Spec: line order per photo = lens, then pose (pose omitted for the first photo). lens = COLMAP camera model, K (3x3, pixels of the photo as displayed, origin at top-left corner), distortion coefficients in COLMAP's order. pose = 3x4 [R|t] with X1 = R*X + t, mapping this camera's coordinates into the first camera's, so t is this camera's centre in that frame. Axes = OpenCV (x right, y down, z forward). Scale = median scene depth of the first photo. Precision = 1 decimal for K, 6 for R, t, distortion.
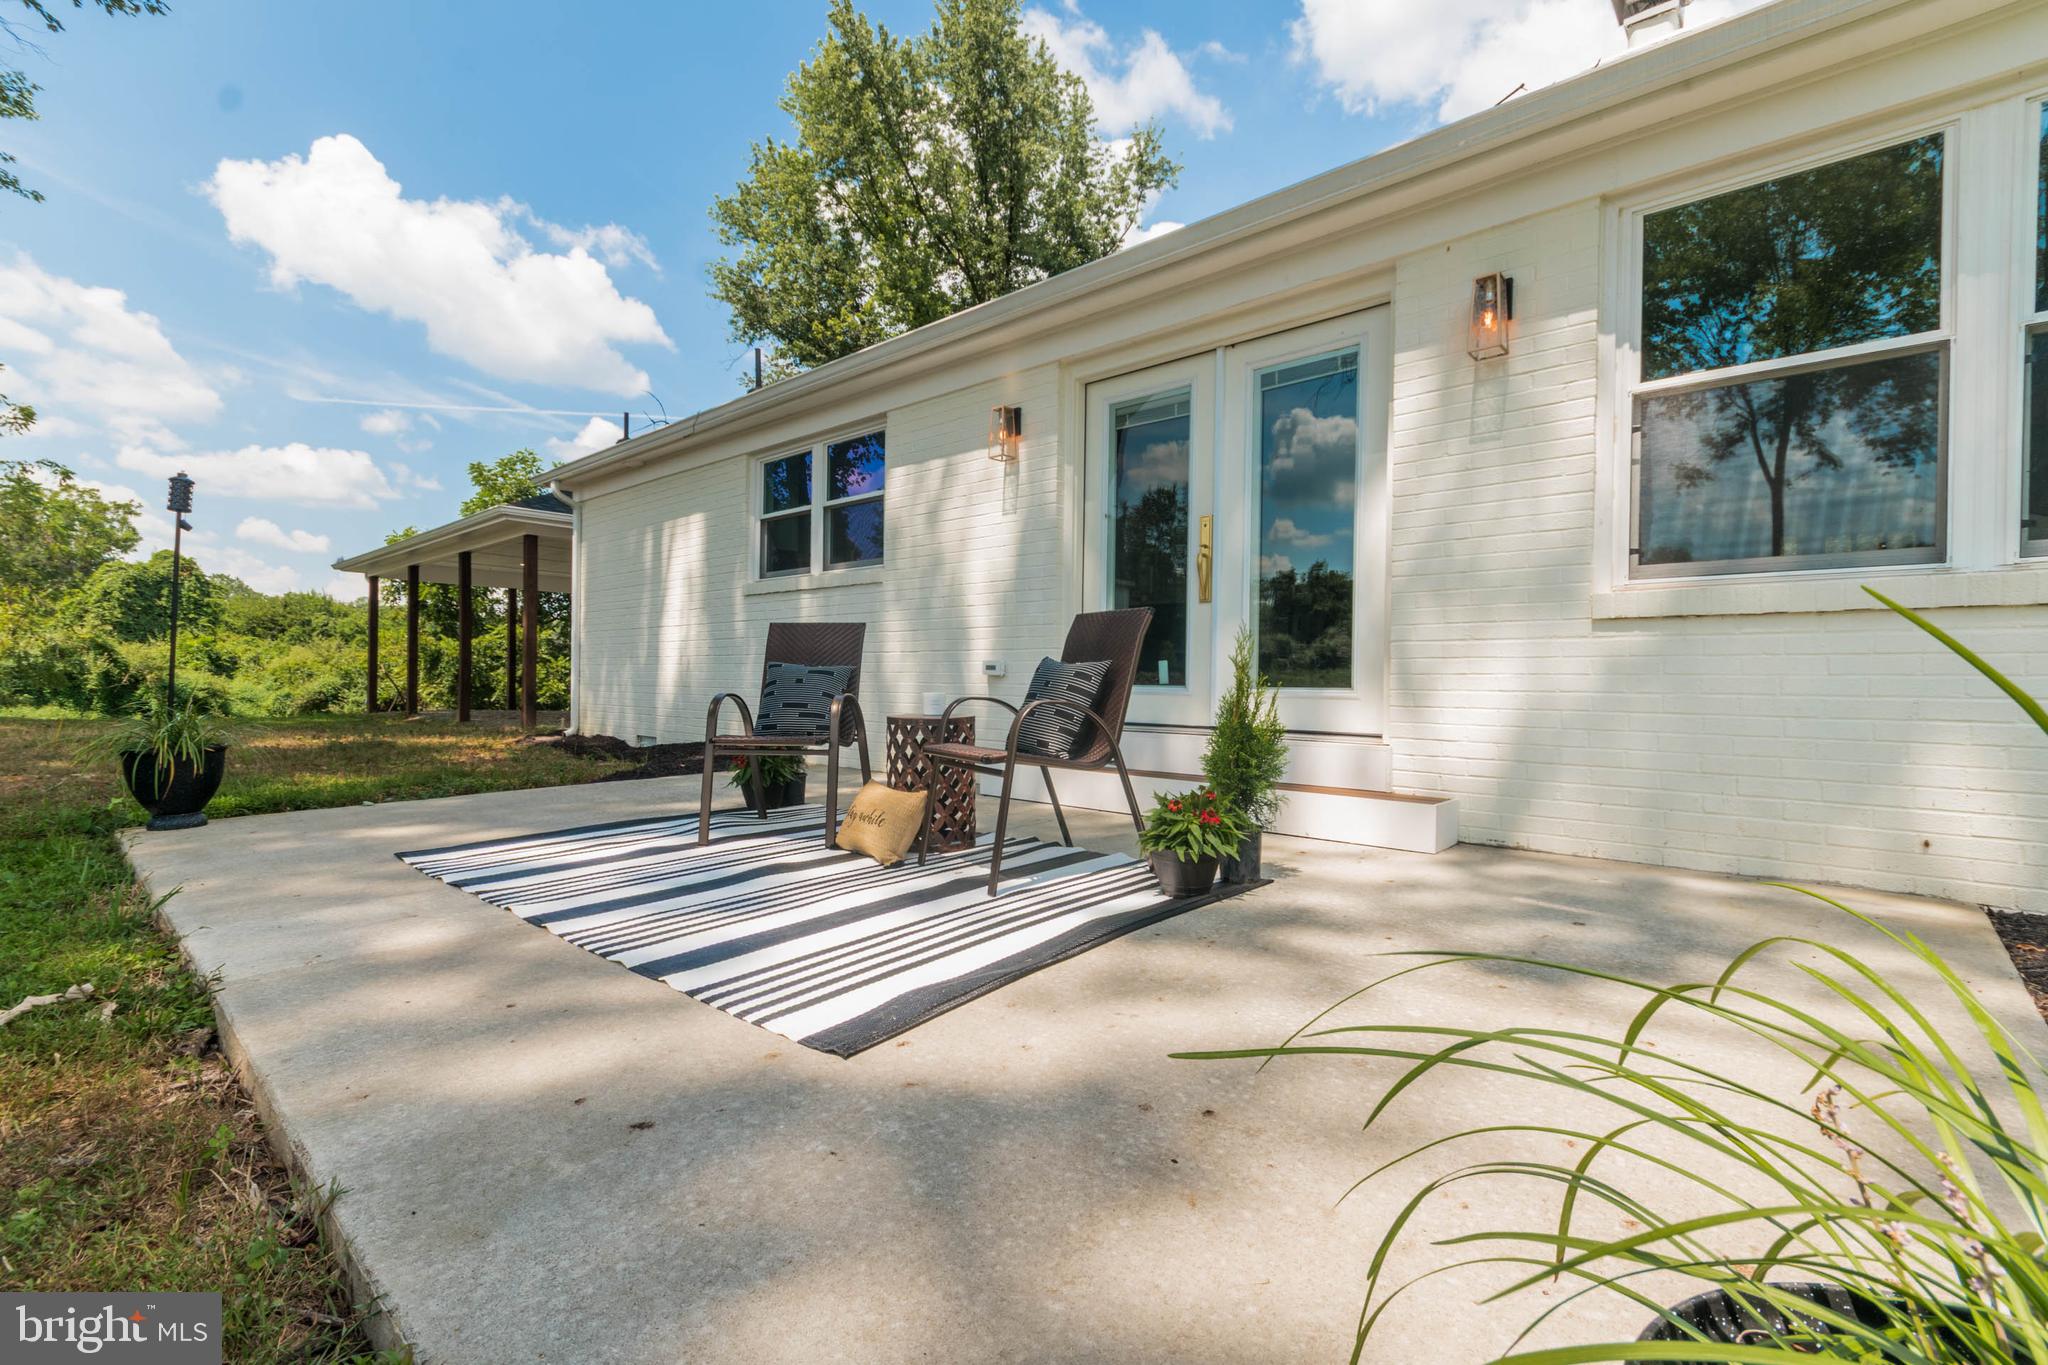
lens RADIAL K [[898.2, 0, 1015.7], [0, 898.2, 679.2], [0, 0, 1]] dist [0.001776, -0.000936]
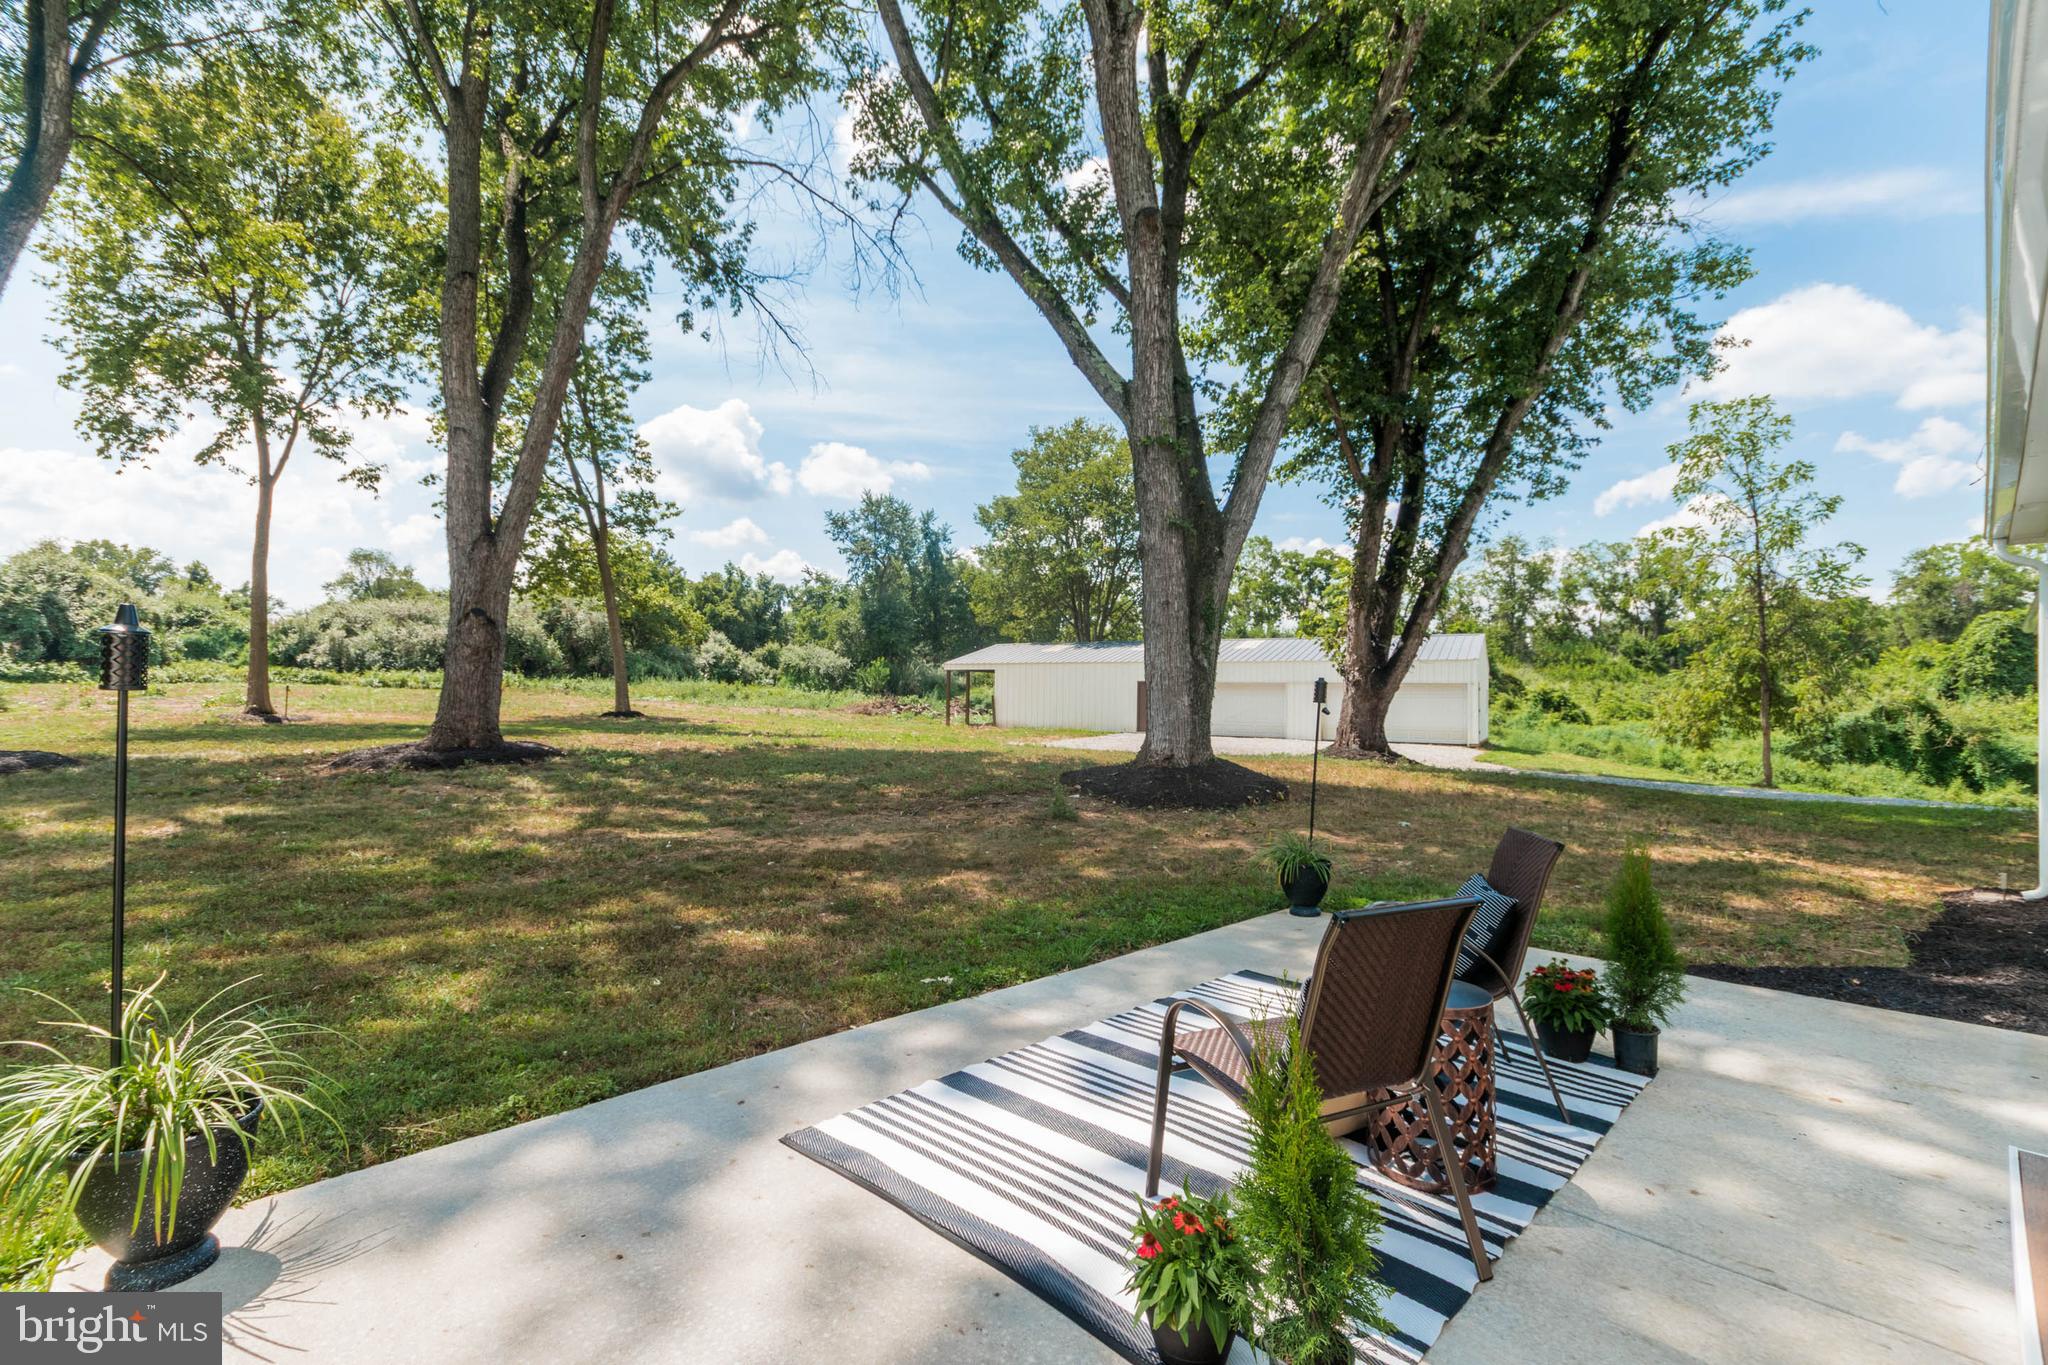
lens RADIAL K [[898.2, 0, 1019.5], [0, 898.2, 684.1], [0, 0, 1]] dist [0.001776, -0.000936]
pose [[-0.076846, -0.034316, -0.996452, 0.066002], [-0.011449, 0.999372, -0.033534, -0.017796], [0.996977, 0.008832, -0.077191, 0.067466]]
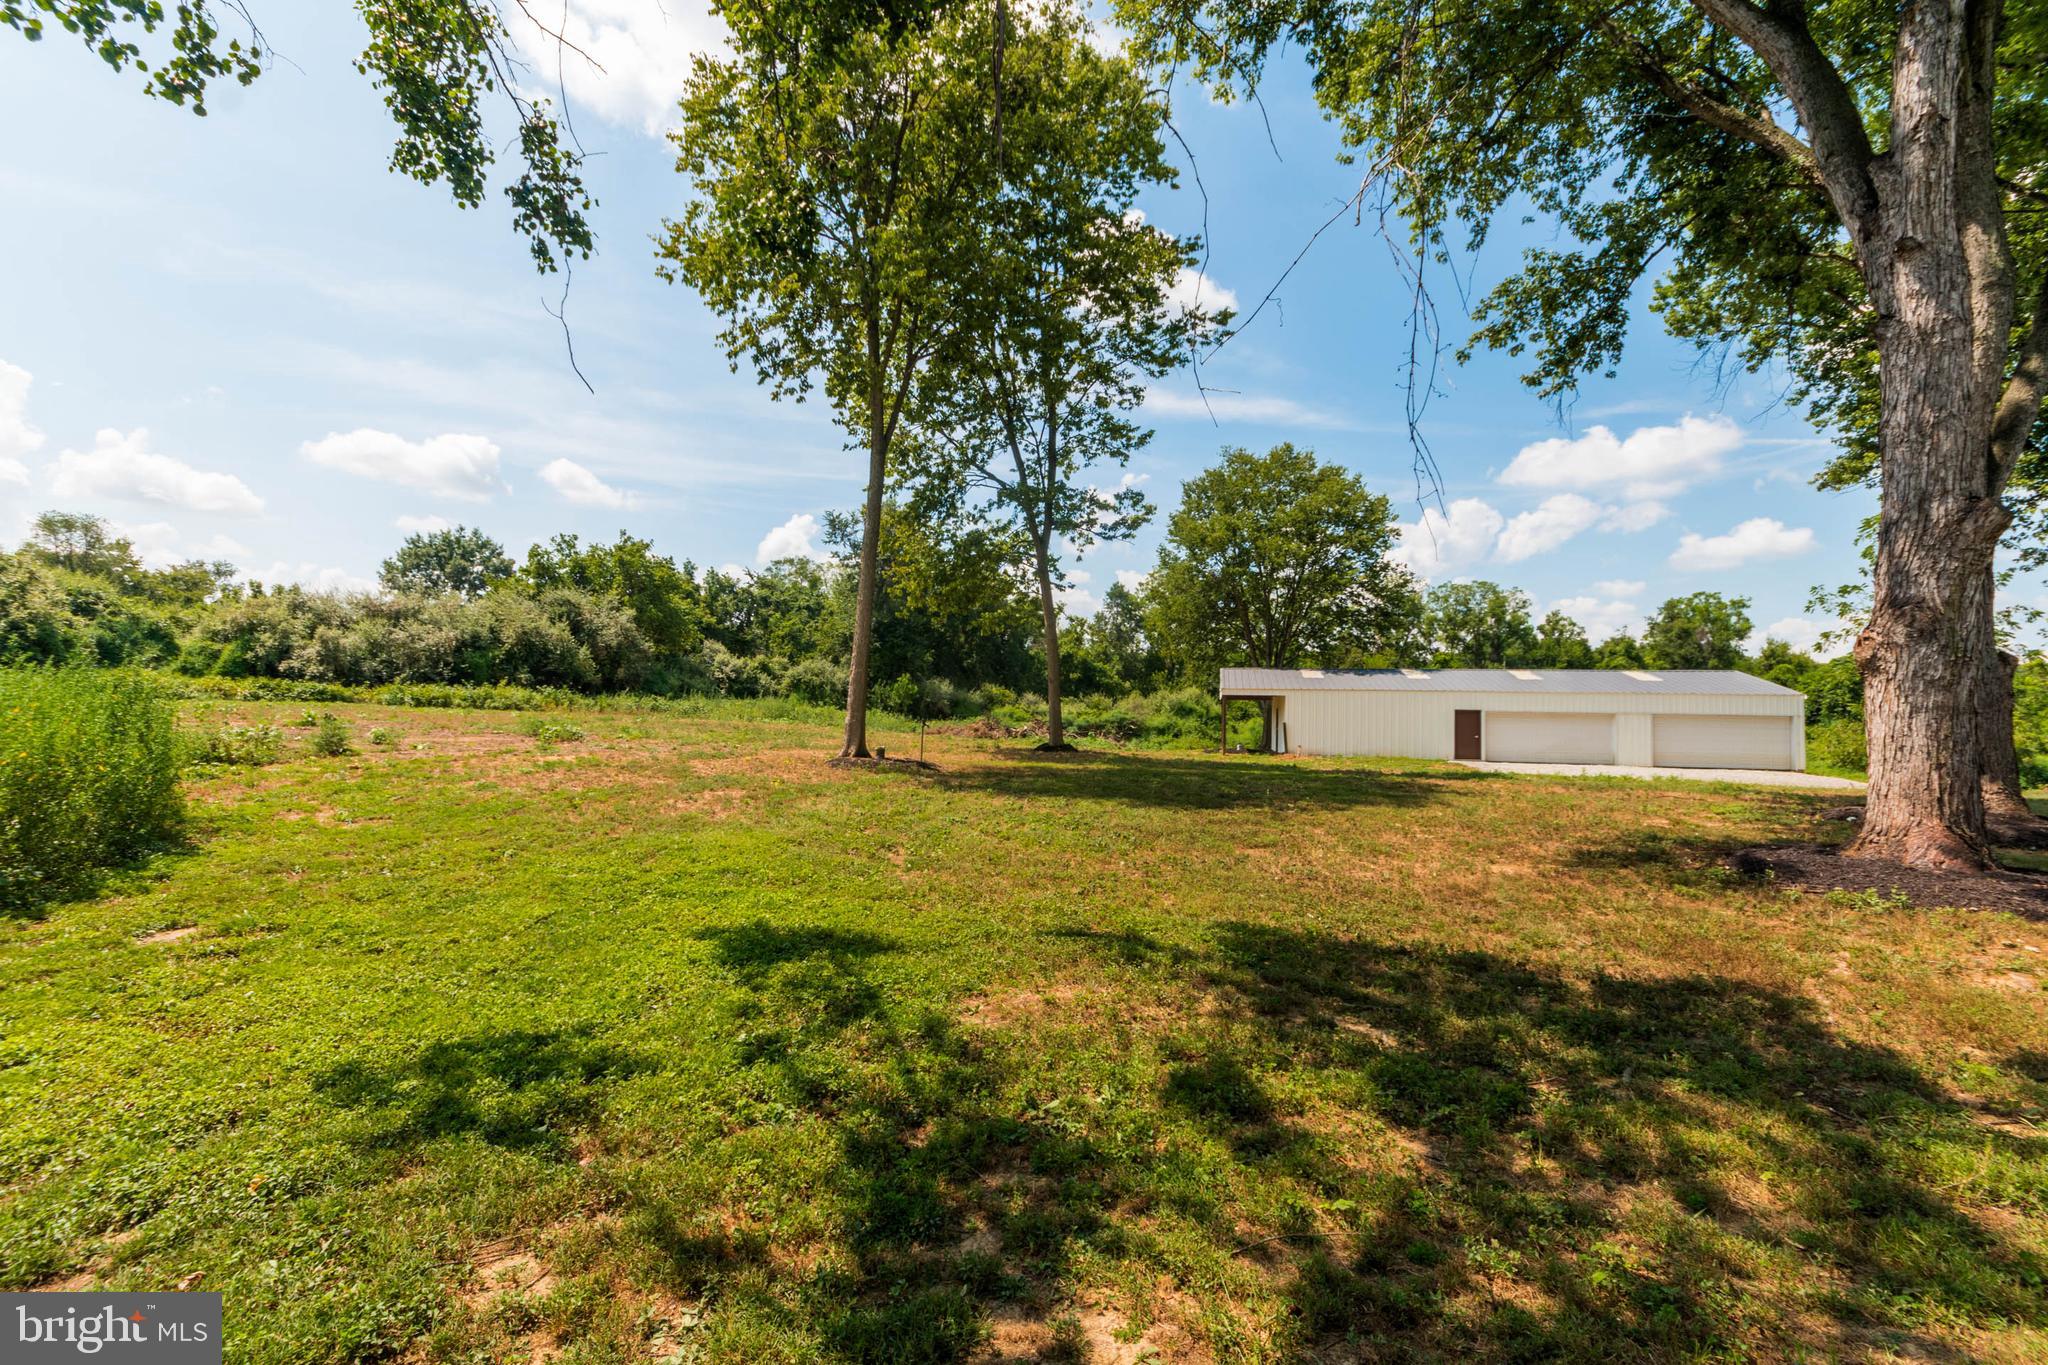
lens RADIAL K [[898.2, 0, 1025.3], [0, 898.2, 680.7], [0, 0, 1]] dist [0.001776, -0.000936]
pose [[0.216079, -0.050209, -0.975084, -0.064108], [-0.011239, 0.998483, -0.053904, -0.030693], [0.976311, 0.022607, 0.215187, -0.619339]]
